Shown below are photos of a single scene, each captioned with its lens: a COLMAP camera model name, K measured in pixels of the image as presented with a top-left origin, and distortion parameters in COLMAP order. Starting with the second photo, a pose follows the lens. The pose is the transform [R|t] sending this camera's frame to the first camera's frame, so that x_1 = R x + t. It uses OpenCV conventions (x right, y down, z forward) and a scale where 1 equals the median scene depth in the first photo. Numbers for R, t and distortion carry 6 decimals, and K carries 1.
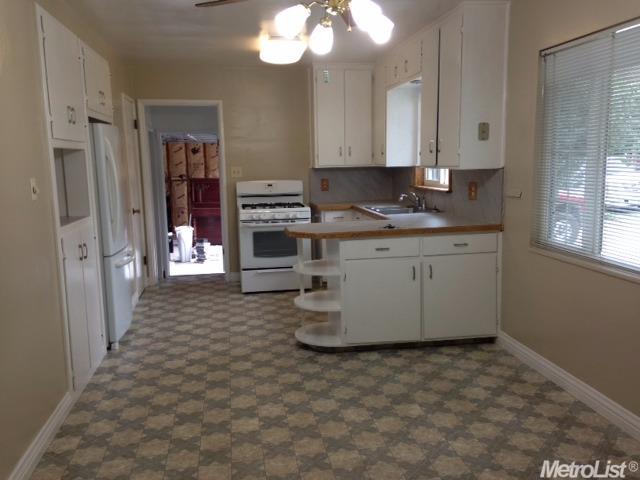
lens RADIAL K [[586.9, 0, 320.0], [0, 586.9, 240.0], [0, 0, 1]] dist [0.191302, -0.283140]
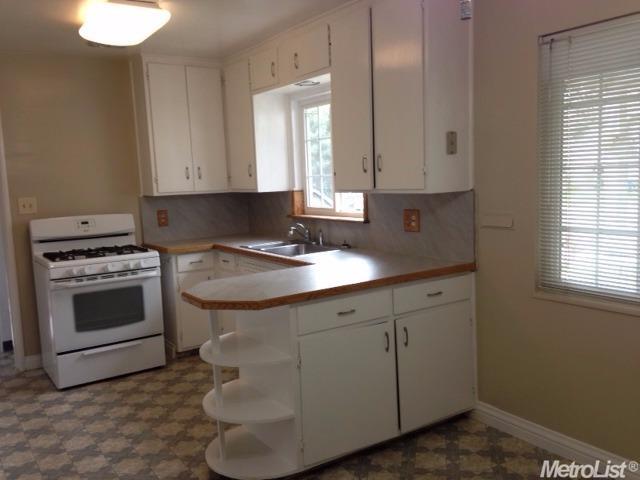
lens RADIAL K [[586.9, 0, 320.0], [0, 586.9, 240.0], [0, 0, 1]] dist [0.191302, -0.283140]
pose [[0.910866, -0.062136, 0.407999, -0.133995], [0.078384, 0.996653, -0.023210, -0.037853], [-0.405191, 0.053122, 0.912687, 0.267705]]
